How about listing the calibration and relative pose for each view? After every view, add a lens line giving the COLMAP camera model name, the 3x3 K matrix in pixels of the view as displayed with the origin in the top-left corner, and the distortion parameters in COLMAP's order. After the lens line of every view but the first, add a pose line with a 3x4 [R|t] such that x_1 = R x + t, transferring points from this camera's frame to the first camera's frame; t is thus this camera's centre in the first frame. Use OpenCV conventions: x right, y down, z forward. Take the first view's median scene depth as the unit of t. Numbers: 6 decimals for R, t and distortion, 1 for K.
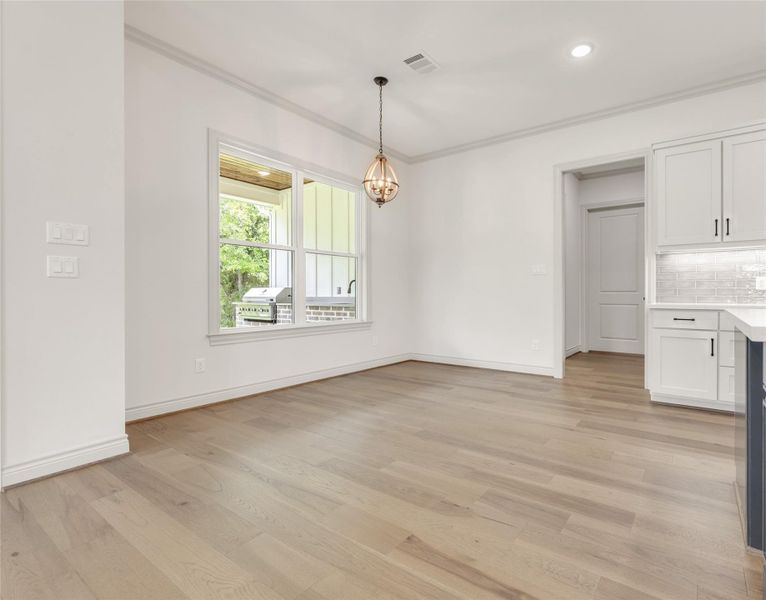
lens RADIAL K [[383.1, 0, 423.9], [0, 383.1, 291.7], [0, 0, 1]] dist [0.012158, 0.000362]
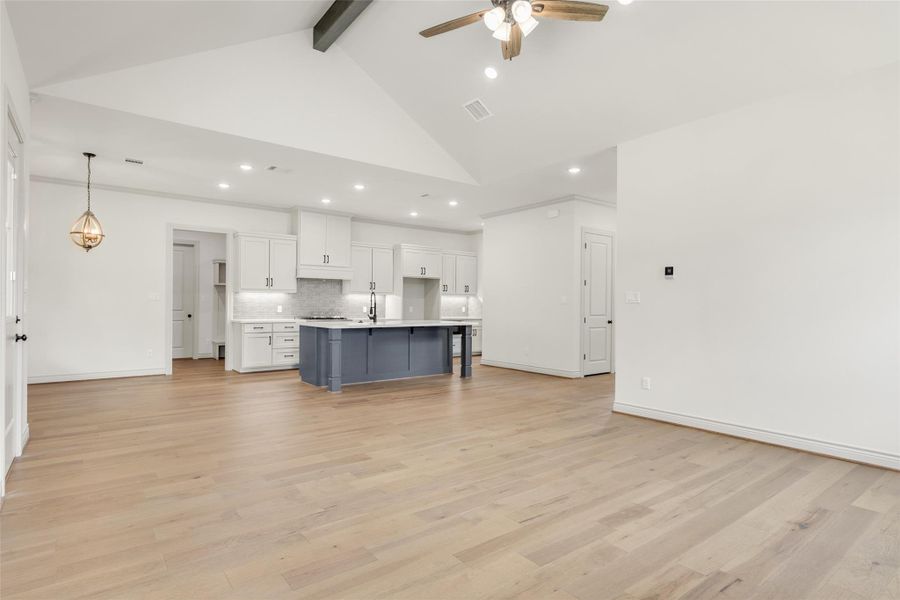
lens RADIAL K [[468.4, 0, 452.5], [0, 468.4, 302.3], [0, 0, 1]] dist [-0.000258, 0.002777]
pose [[0.302120, 0.007474, 0.953241, -1.301629], [-0.004980, 0.999968, -0.006263, -0.048865], [-0.953257, -0.002855, 0.302148, -0.674564]]
